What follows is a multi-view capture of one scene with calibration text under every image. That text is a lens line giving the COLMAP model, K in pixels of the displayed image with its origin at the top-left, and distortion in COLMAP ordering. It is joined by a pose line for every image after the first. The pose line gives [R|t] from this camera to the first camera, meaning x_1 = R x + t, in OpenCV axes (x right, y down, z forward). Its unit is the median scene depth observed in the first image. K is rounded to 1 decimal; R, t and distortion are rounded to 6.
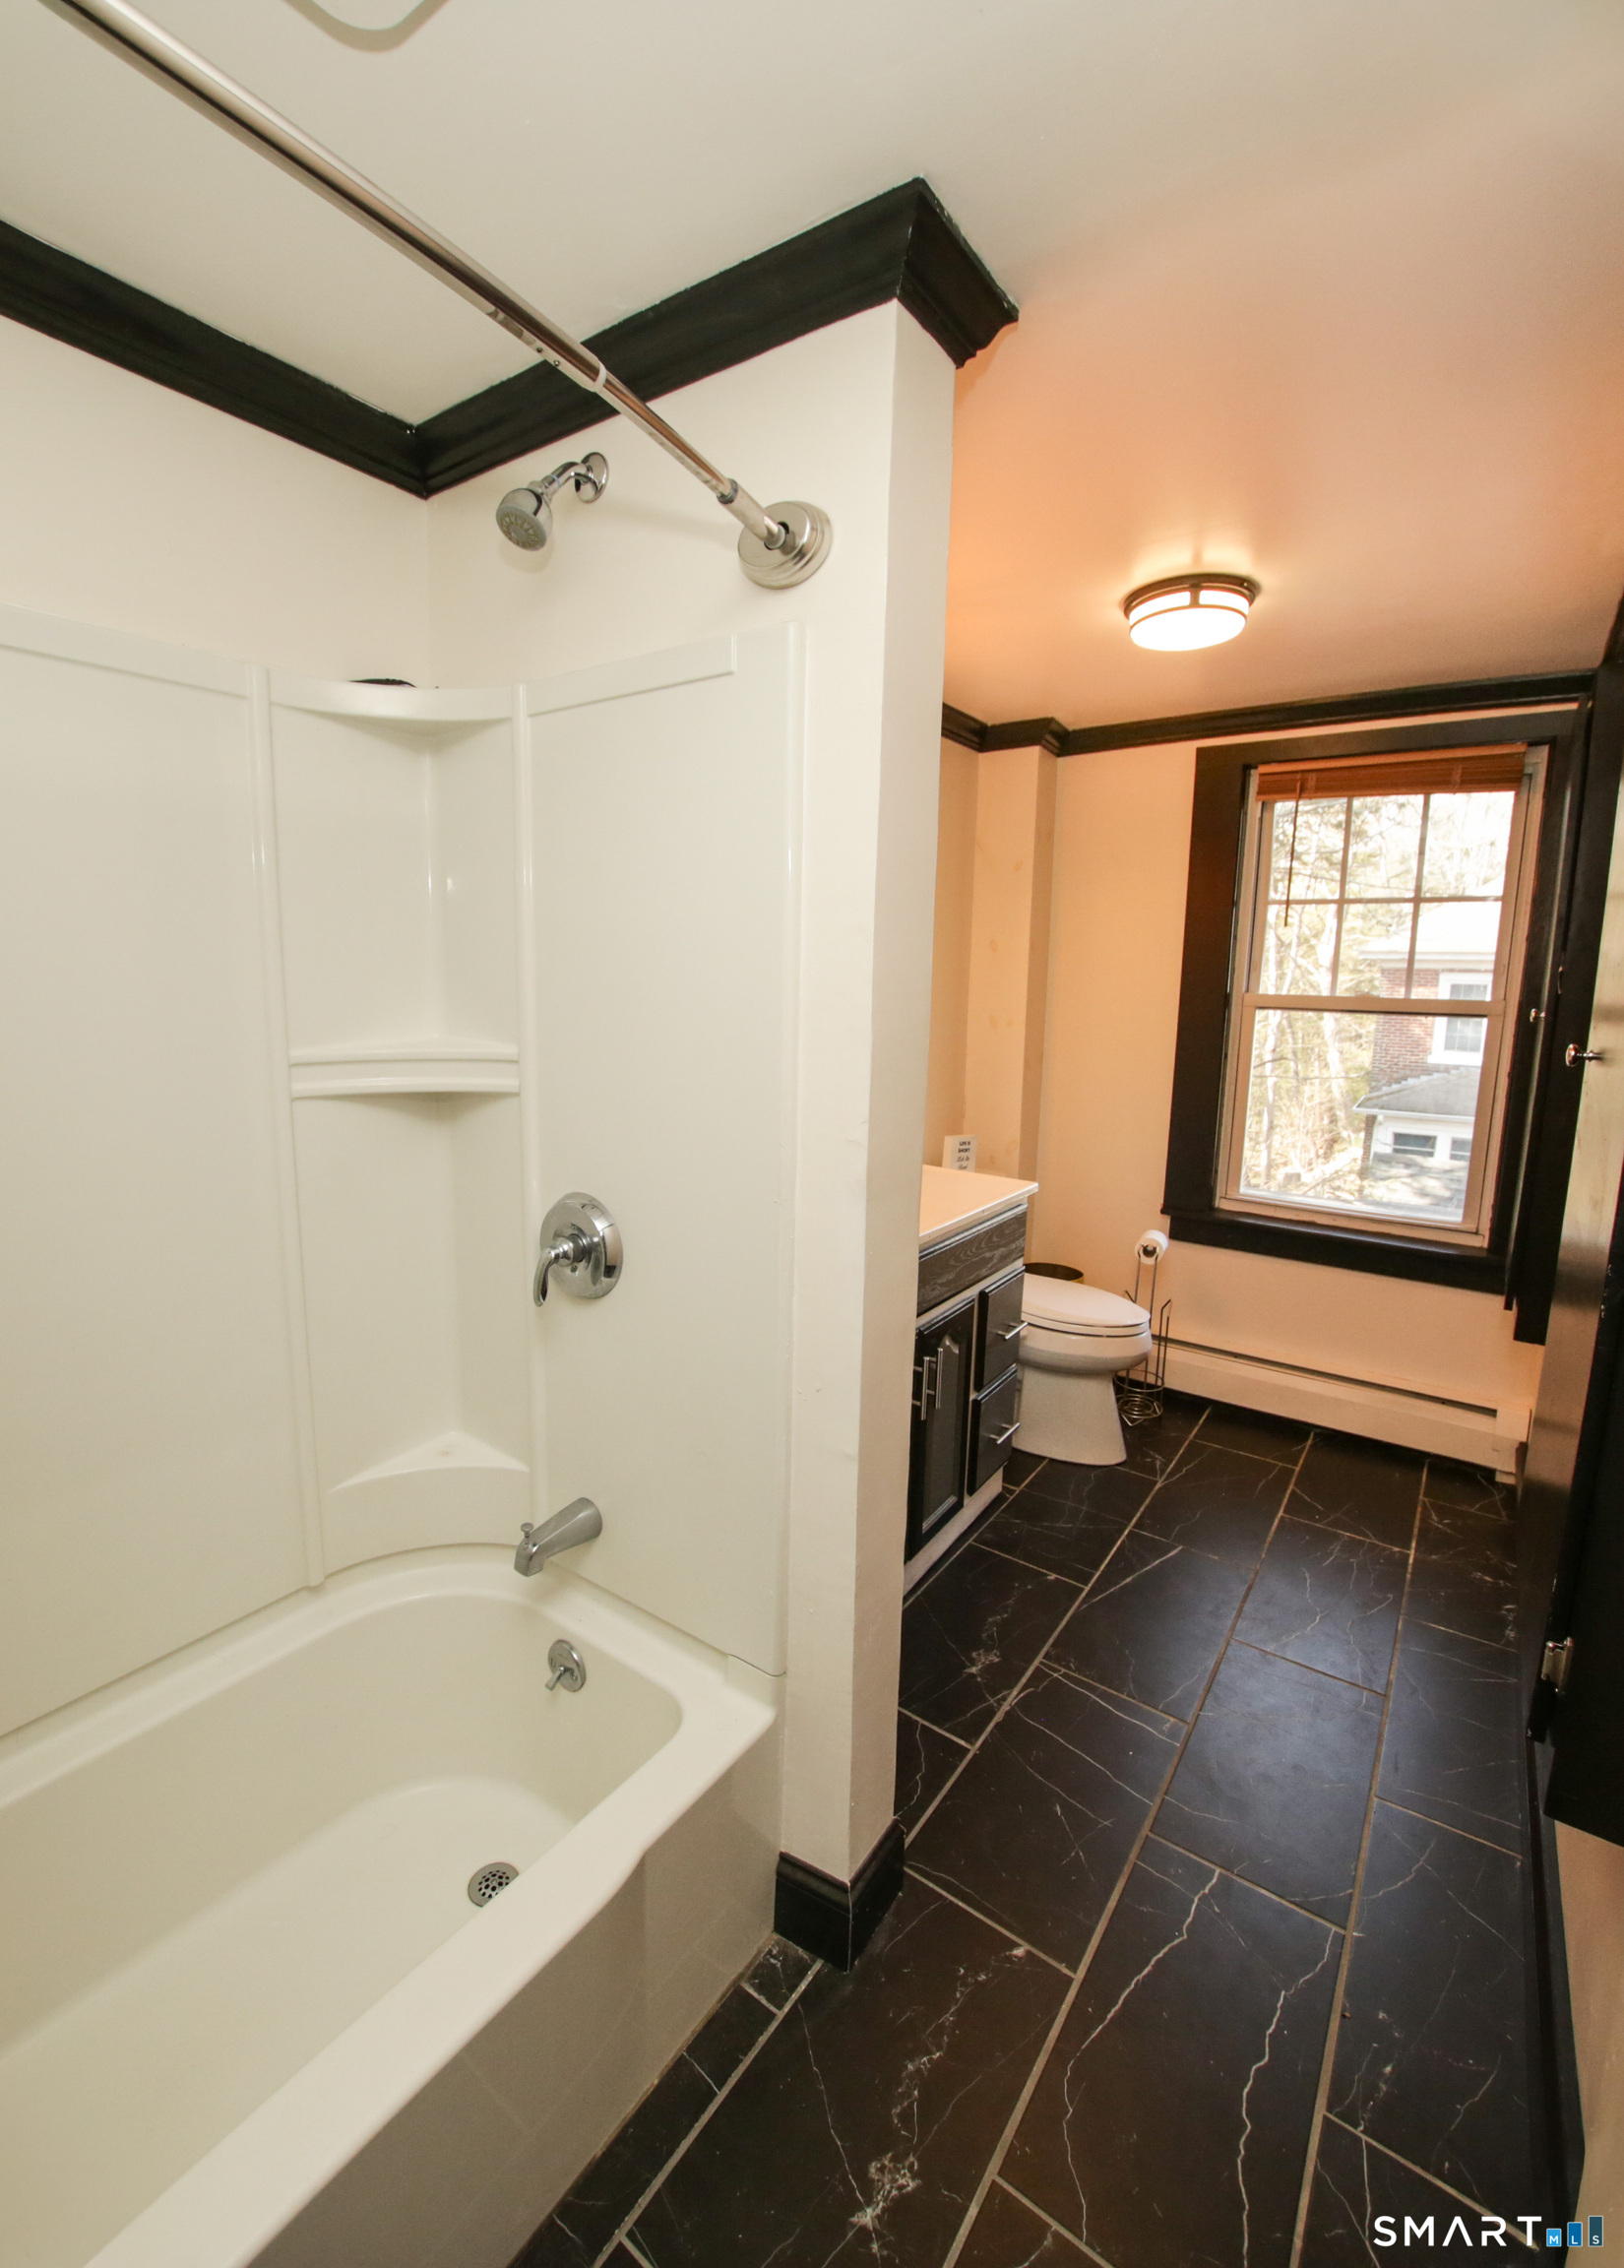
lens RADIAL K [[967.2, 0, 812.0], [0, 967.2, 1134.0], [0, 0, 1]] dist [-0.042002, -0.000195]
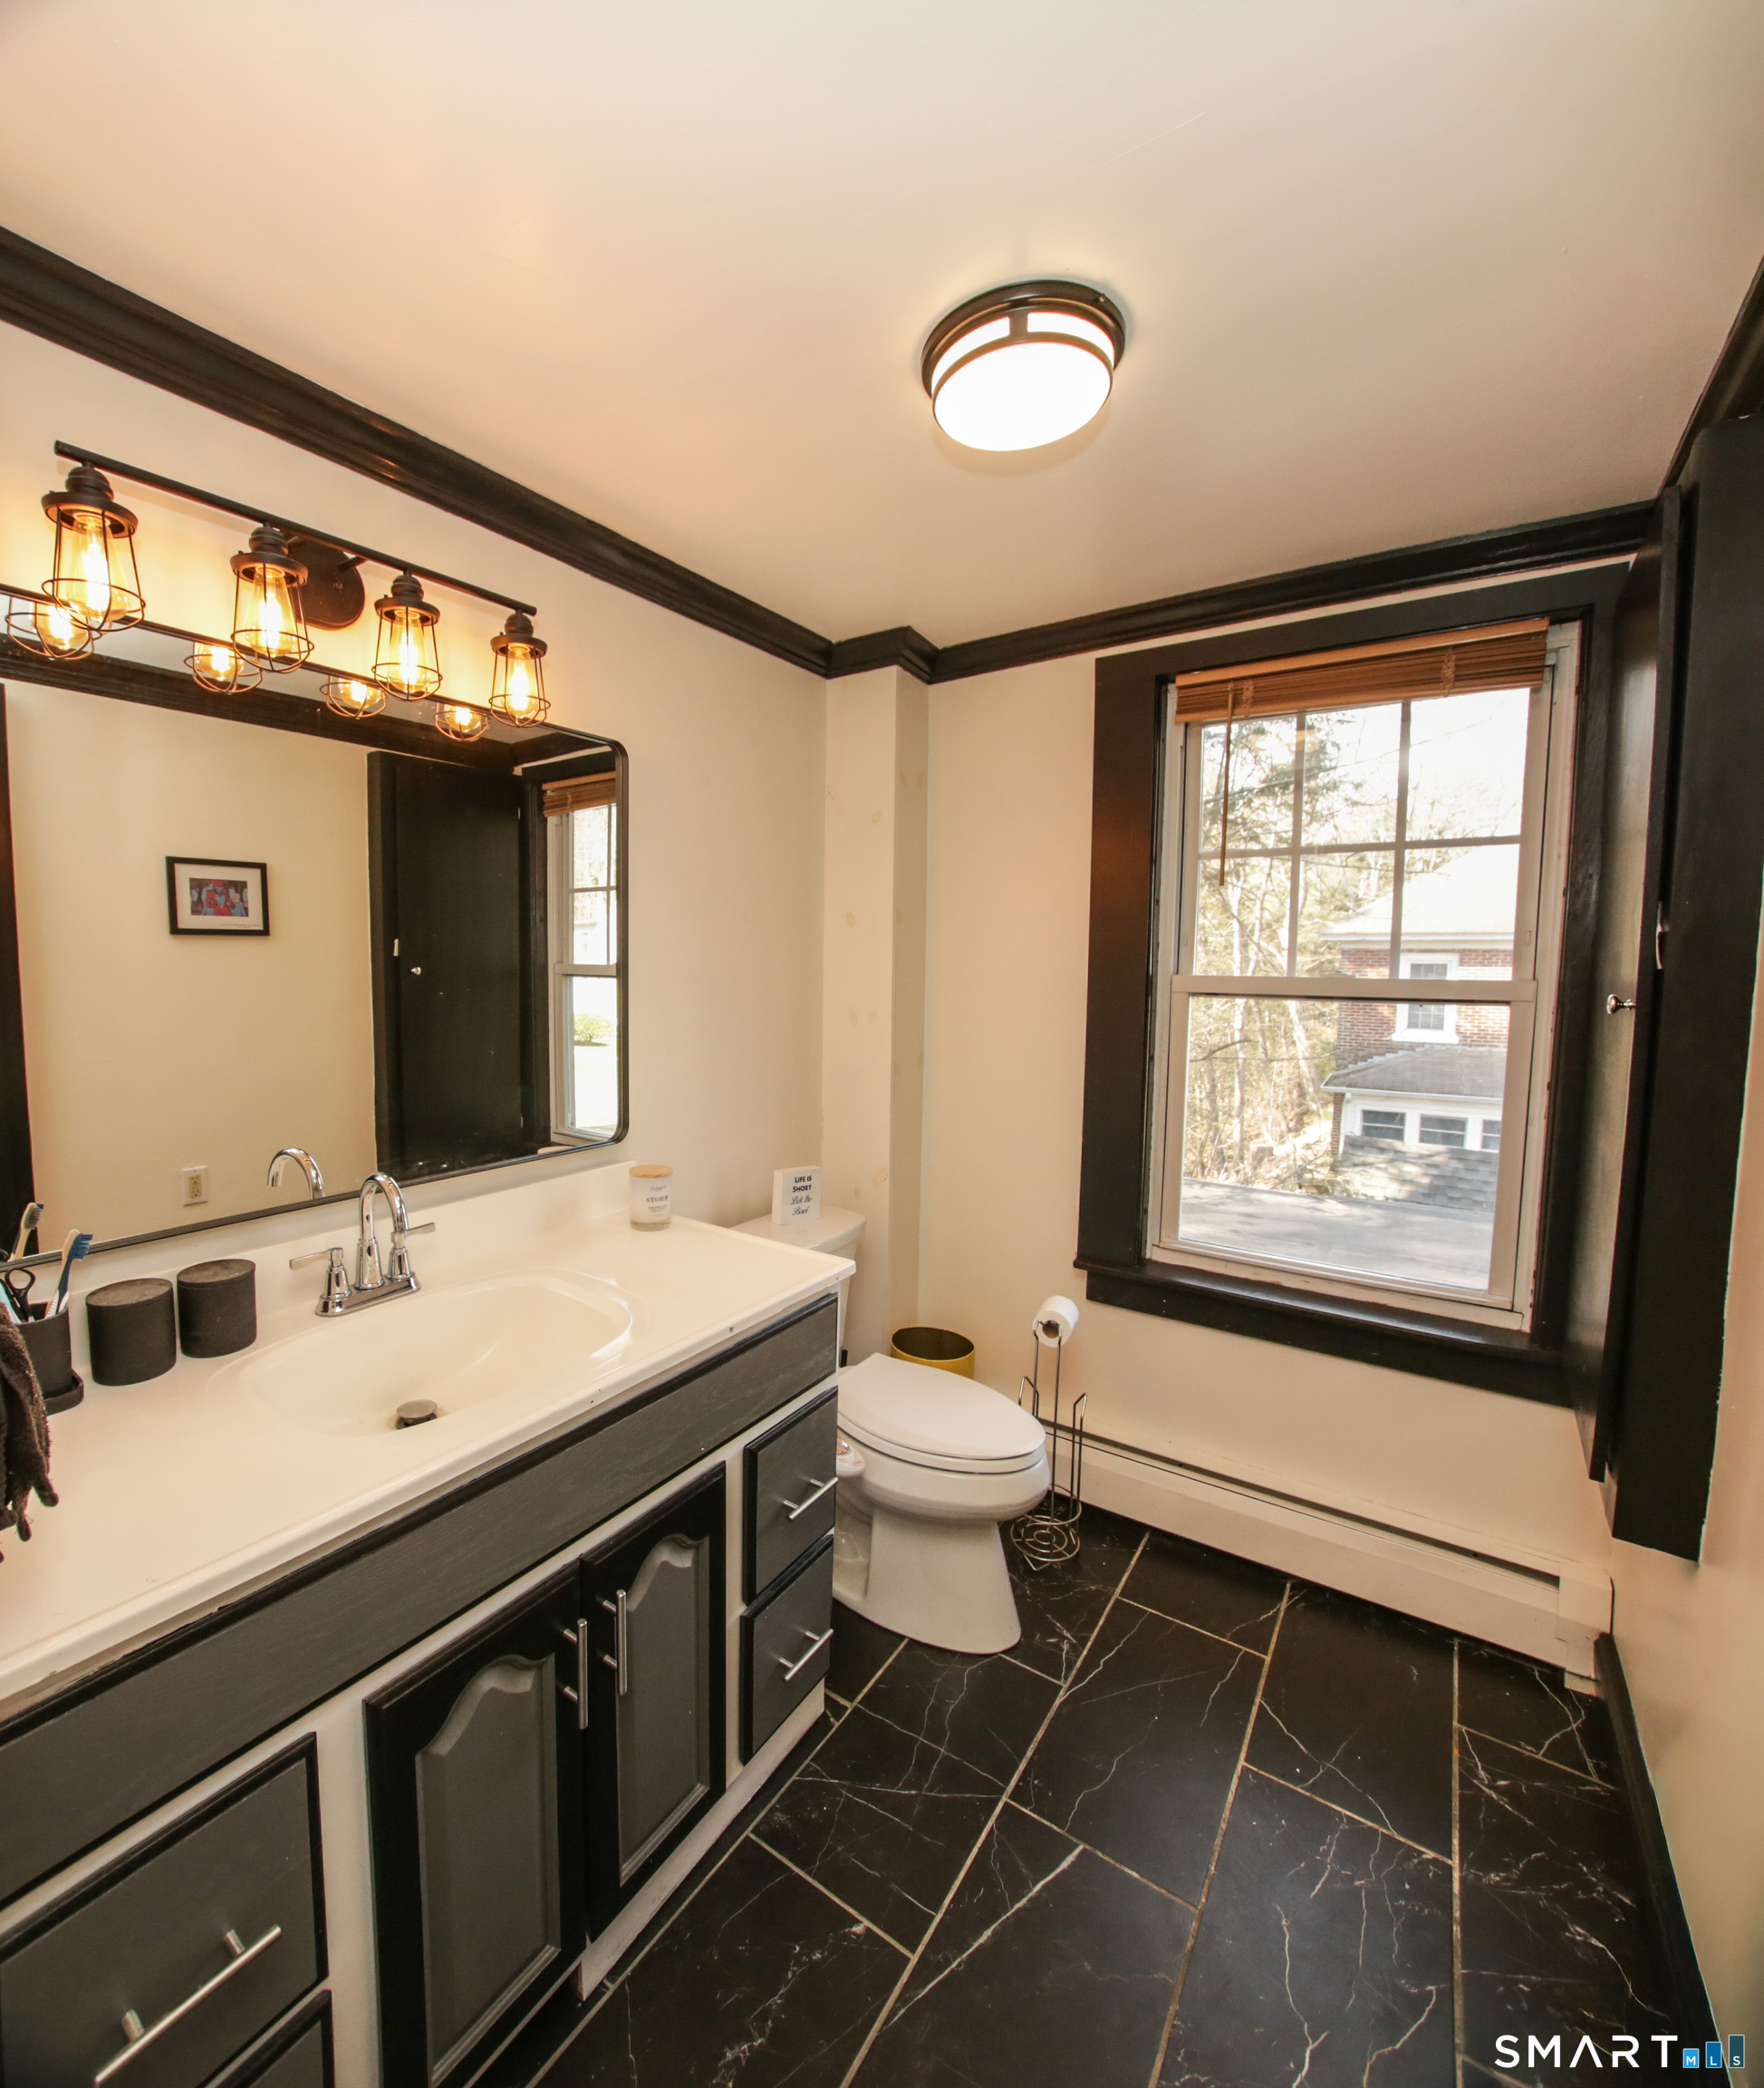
lens RADIAL K [[783.4, 0, 872.2], [0, 783.4, 1027.4], [0, 0, 1]] dist [-0.040526, 0.006344]
pose [[0.999941, -0.008448, -0.006889, 0.222821], [0.007845, 0.996489, -0.083357, -0.057934], [0.007569, 0.083298, 0.996496, 0.398093]]
